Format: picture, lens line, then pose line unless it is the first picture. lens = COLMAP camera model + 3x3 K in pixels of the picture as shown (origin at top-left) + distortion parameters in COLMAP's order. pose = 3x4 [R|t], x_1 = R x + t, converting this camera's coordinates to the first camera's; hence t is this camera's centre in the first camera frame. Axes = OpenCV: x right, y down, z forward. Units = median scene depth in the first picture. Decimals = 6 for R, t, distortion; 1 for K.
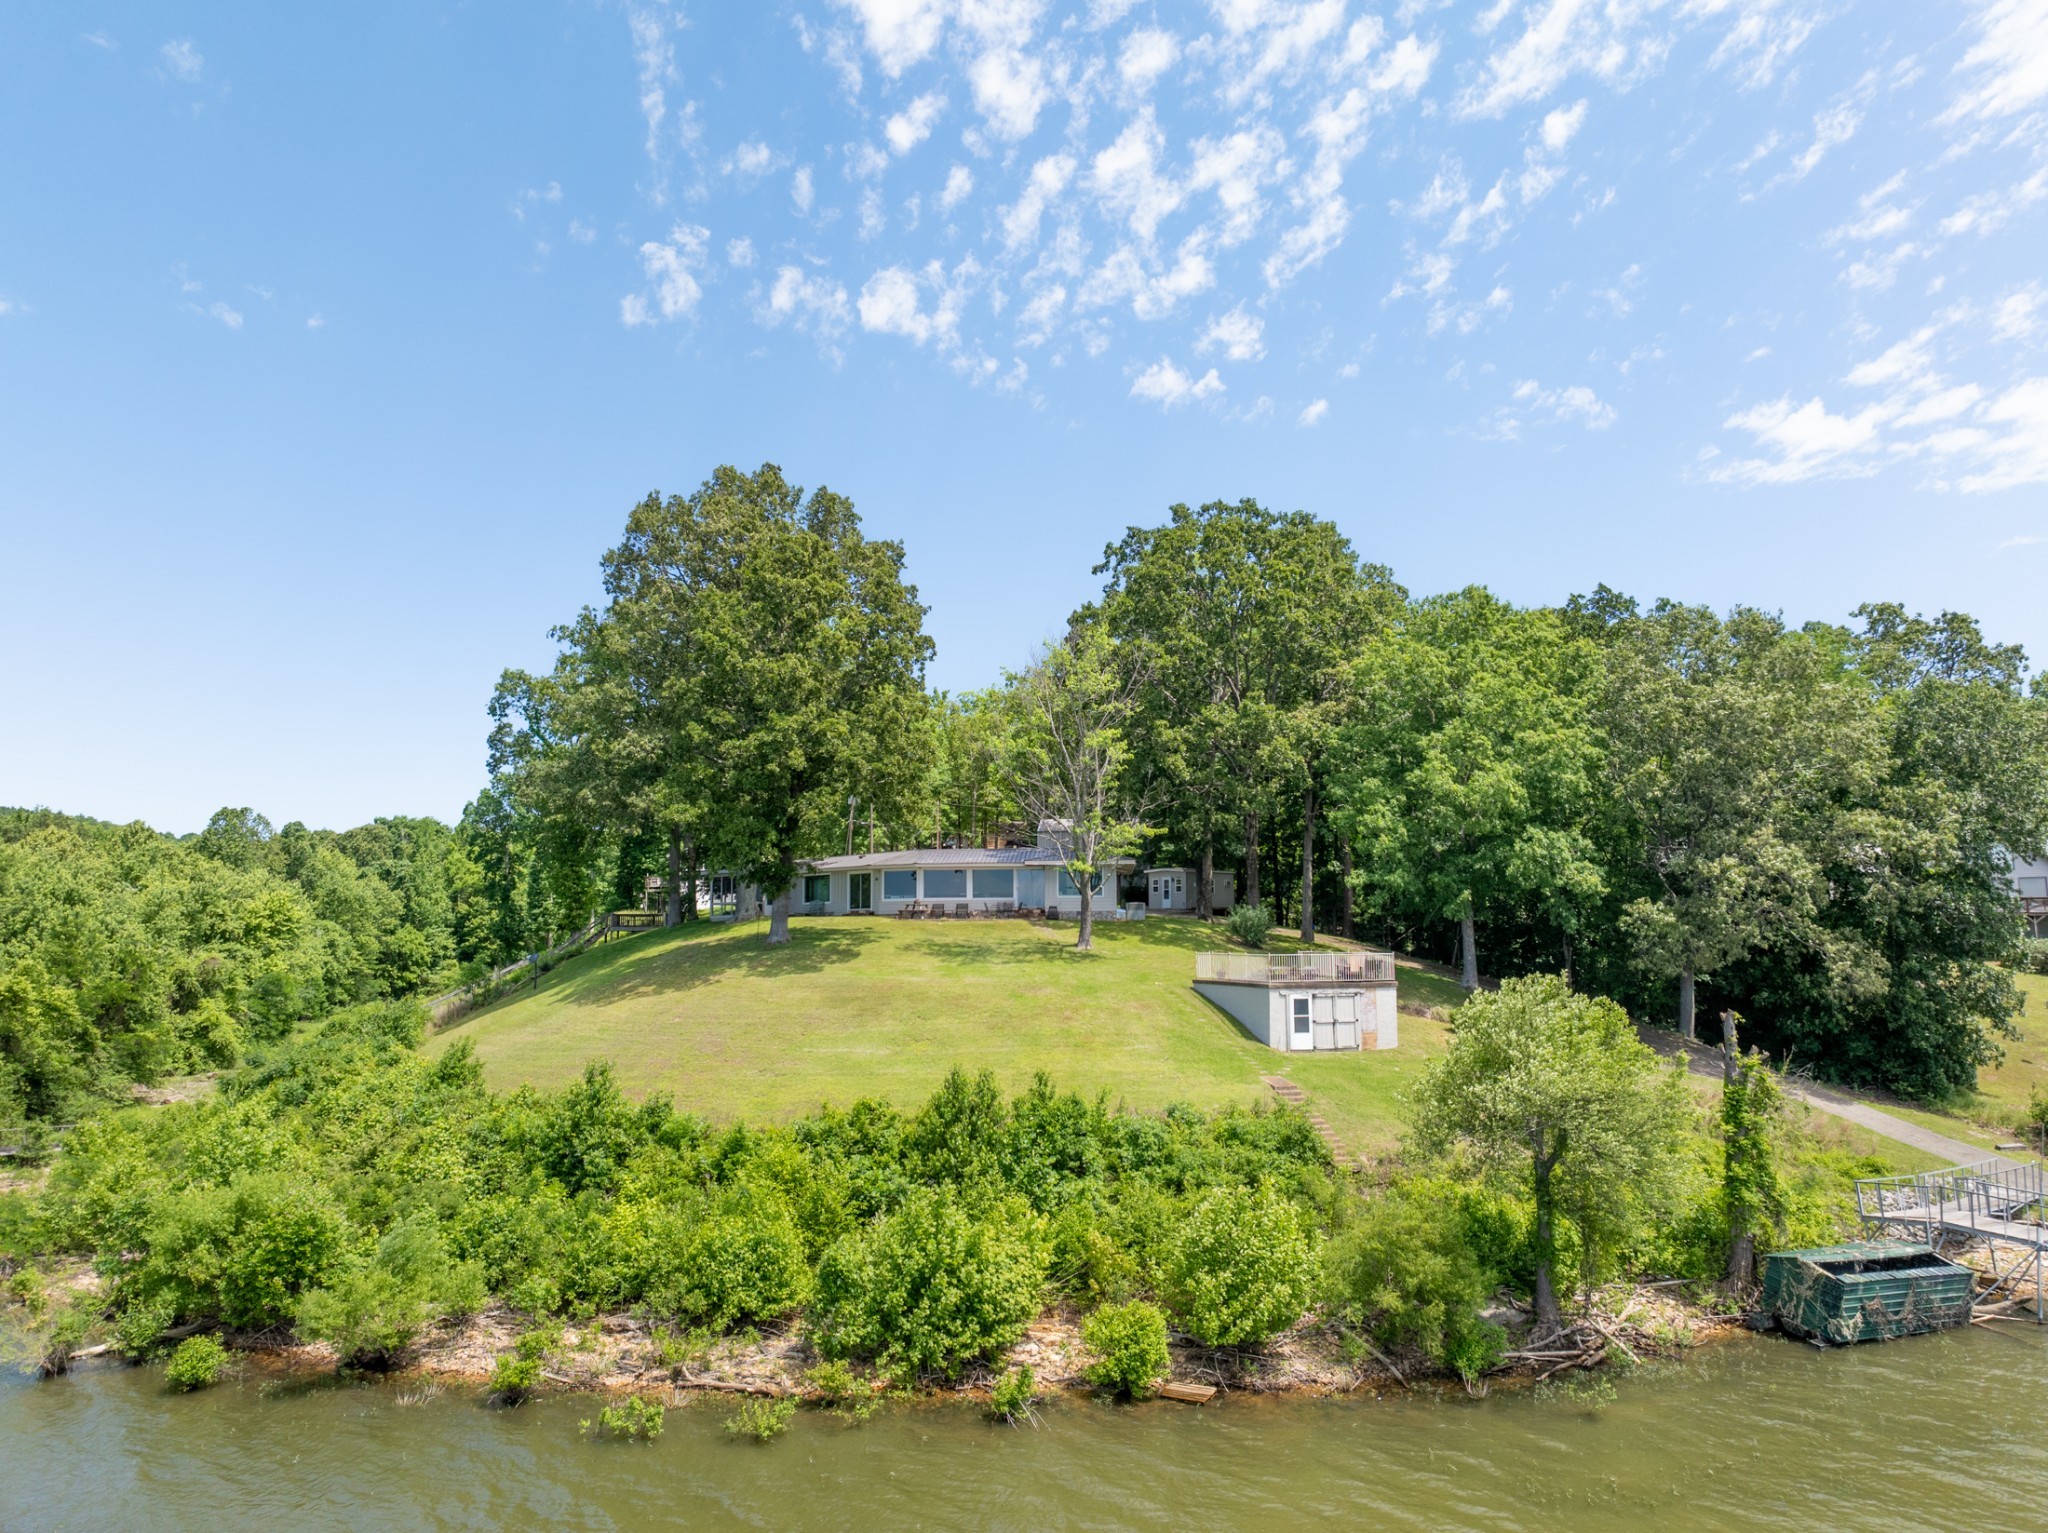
lens RADIAL K [[1449.7, 0, 1031.2], [0, 1449.7, 750.4], [0, 0, 1]] dist [-0.053181, 0.019919]
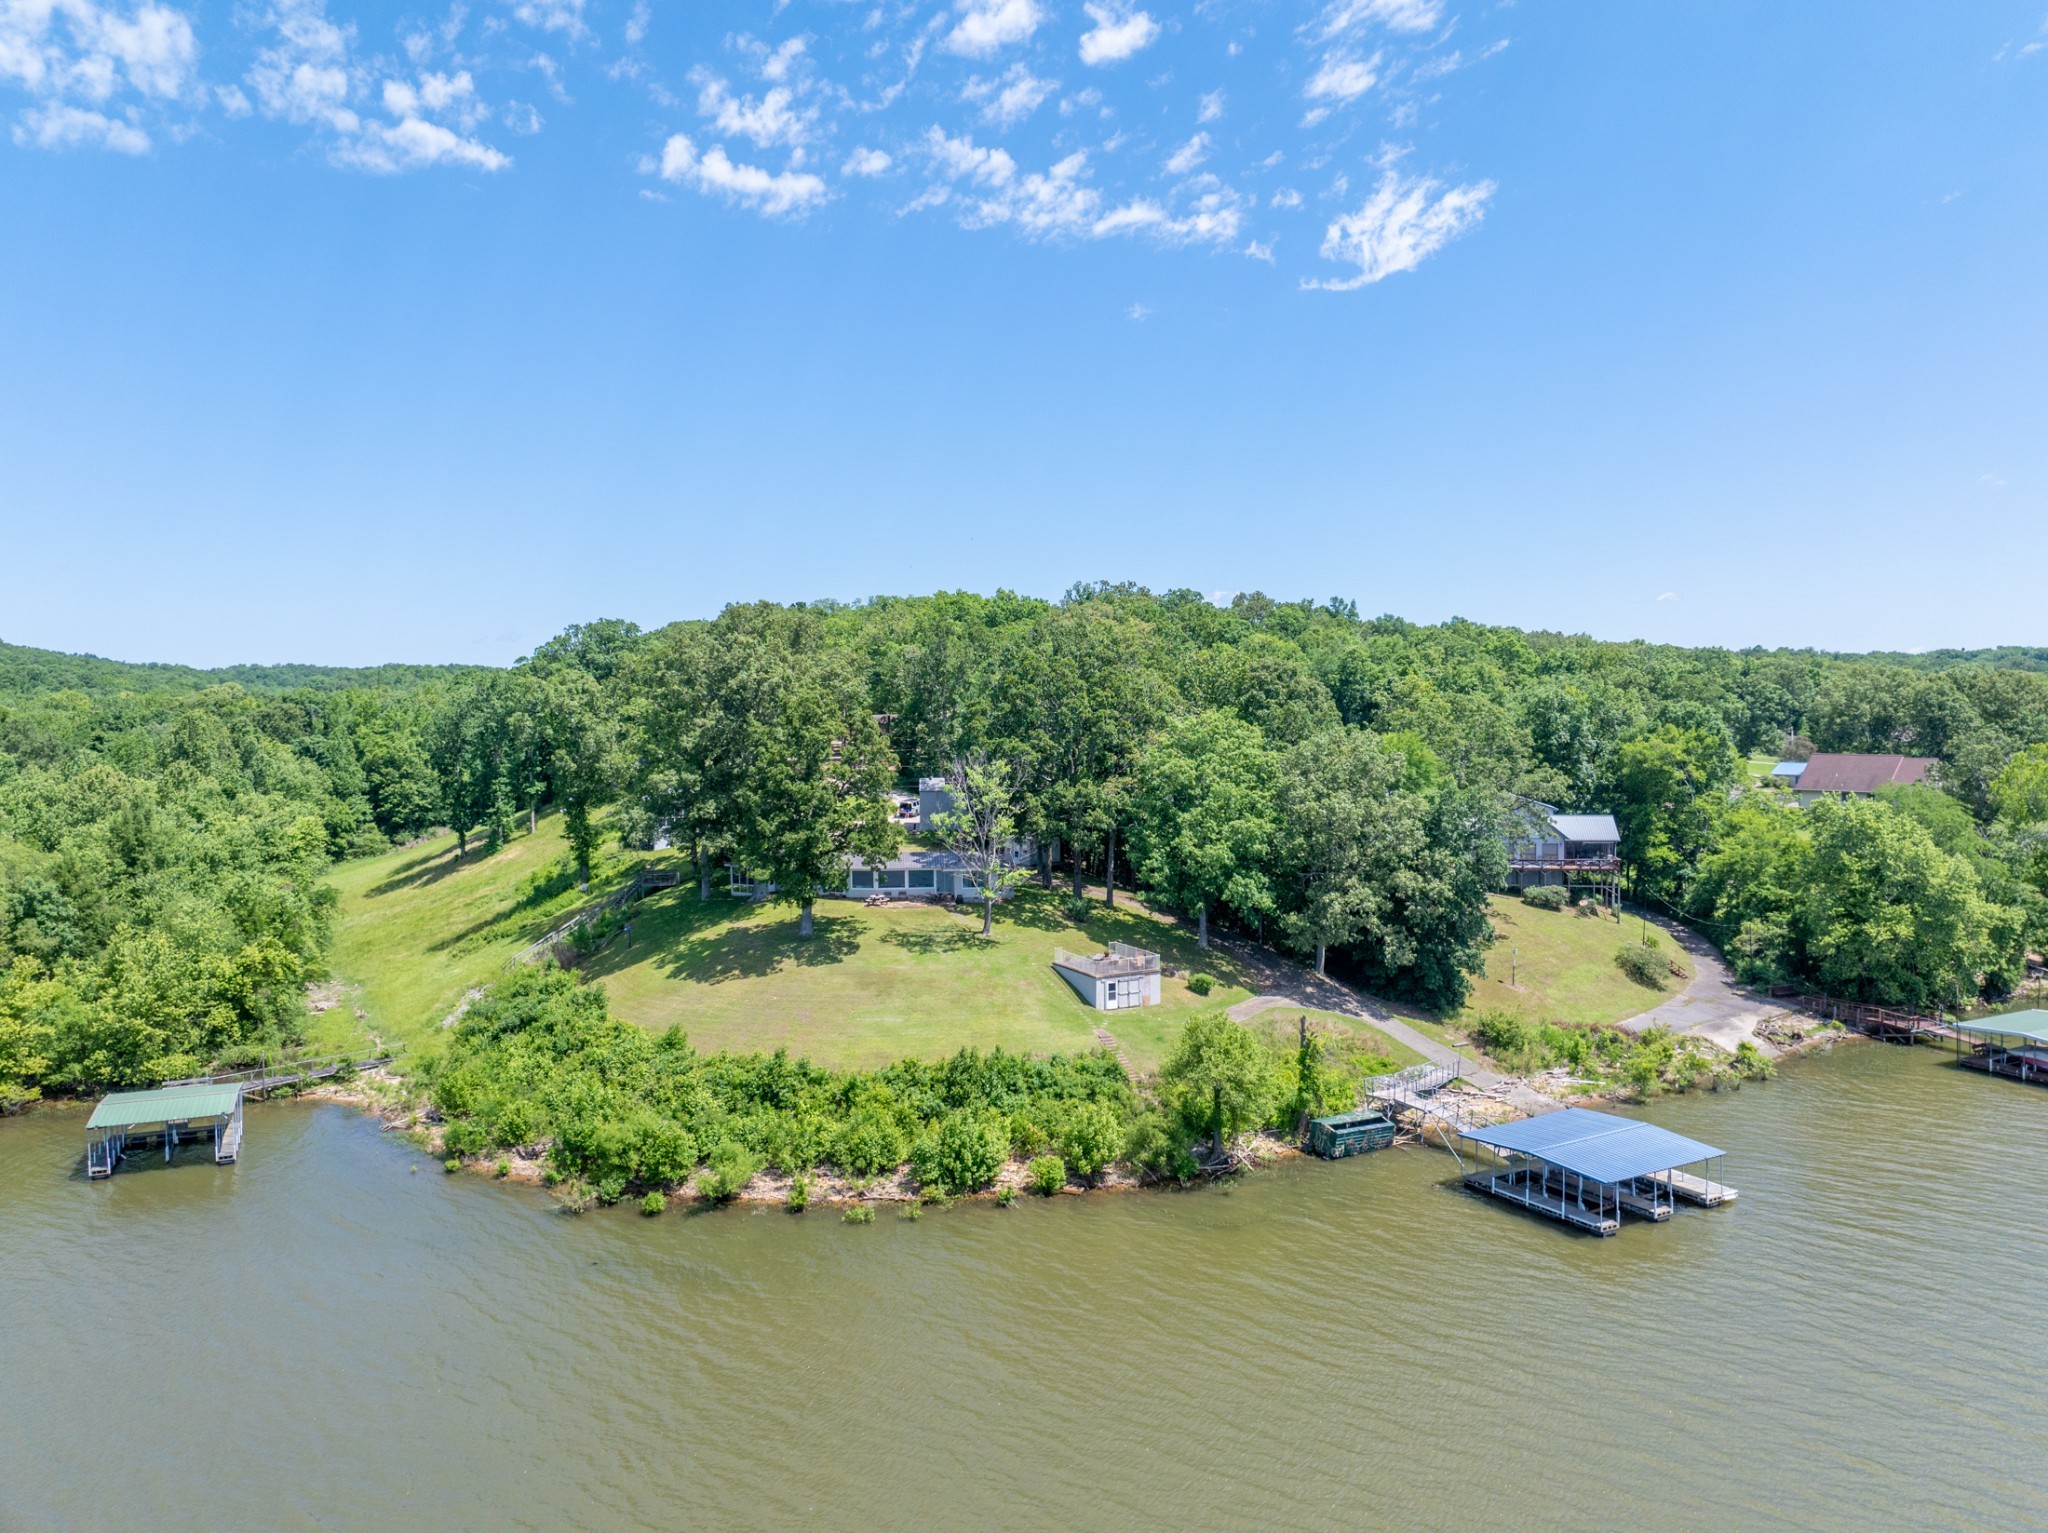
lens RADIAL K [[1449.7, 0, 1031.8], [0, 1449.7, 740.8], [0, 0, 1]] dist [-0.053181, 0.019919]
pose [[0.988337, -0.006217, 0.152158, -0.179016], [-0.017613, 0.987794, 0.154764, -0.377023], [-0.151263, -0.155639, 0.976164, -0.696753]]
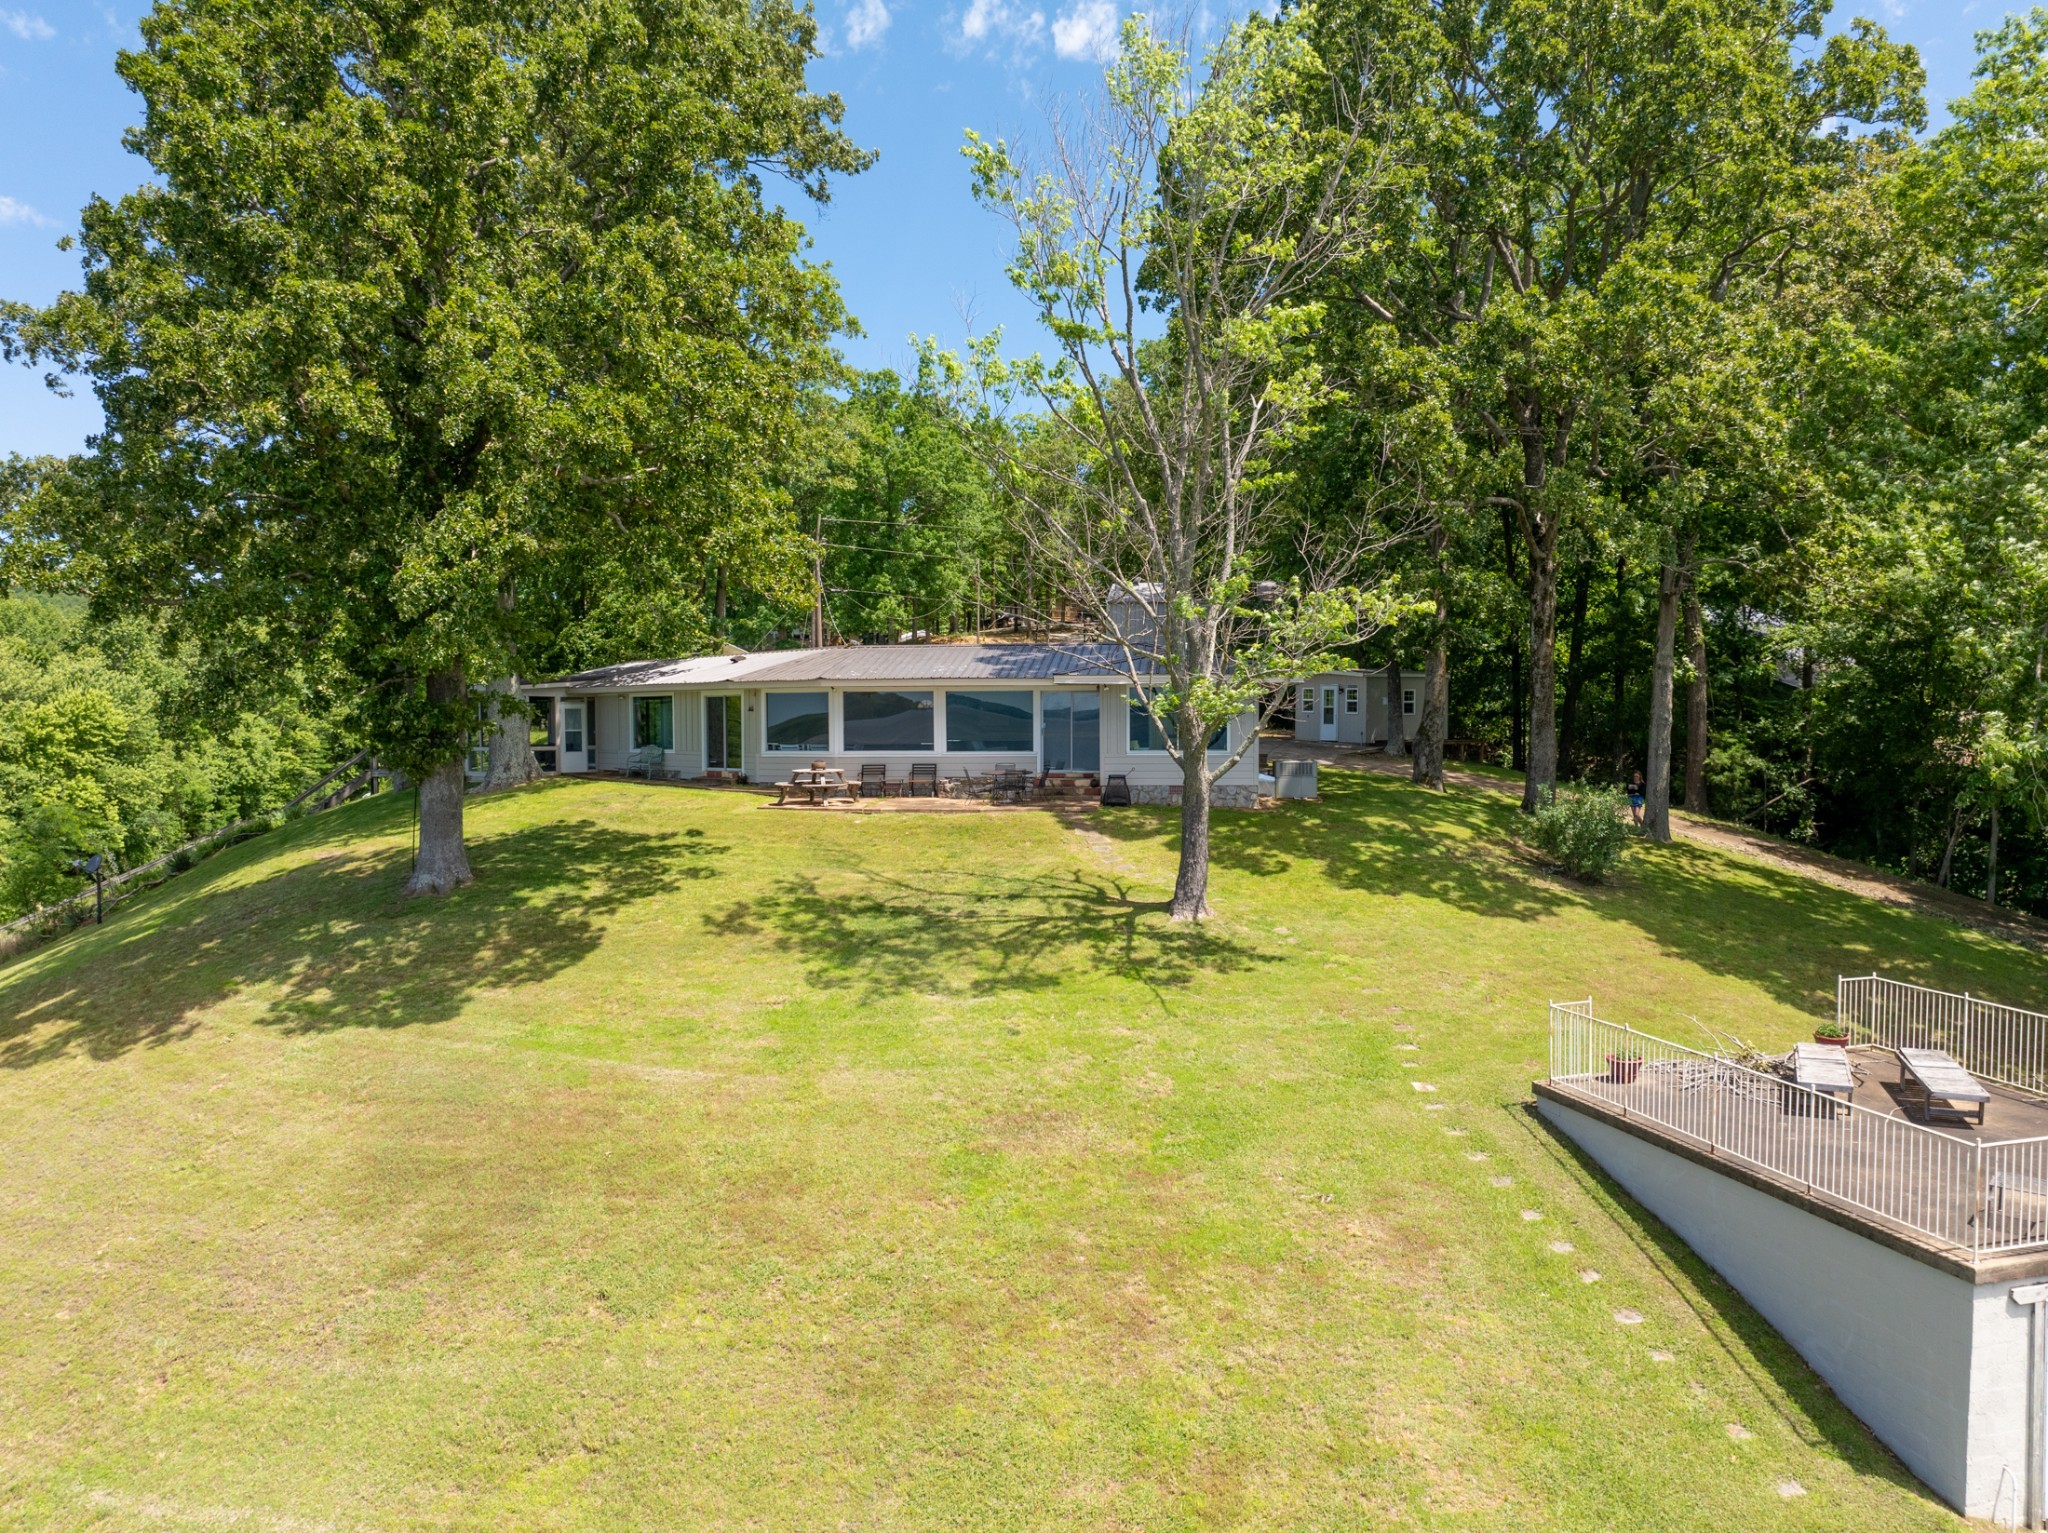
lens RADIAL K [[1449.7, 0, 1011.9], [0, 1449.7, 772.8], [0, 0, 1]] dist [-0.053181, 0.019919]
pose [[0.997348, 0.003635, -0.072684, 0.017690], [0.009332, 0.984118, 0.177272, 0.031332], [0.072174, -0.177480, 0.981474, 0.648189]]
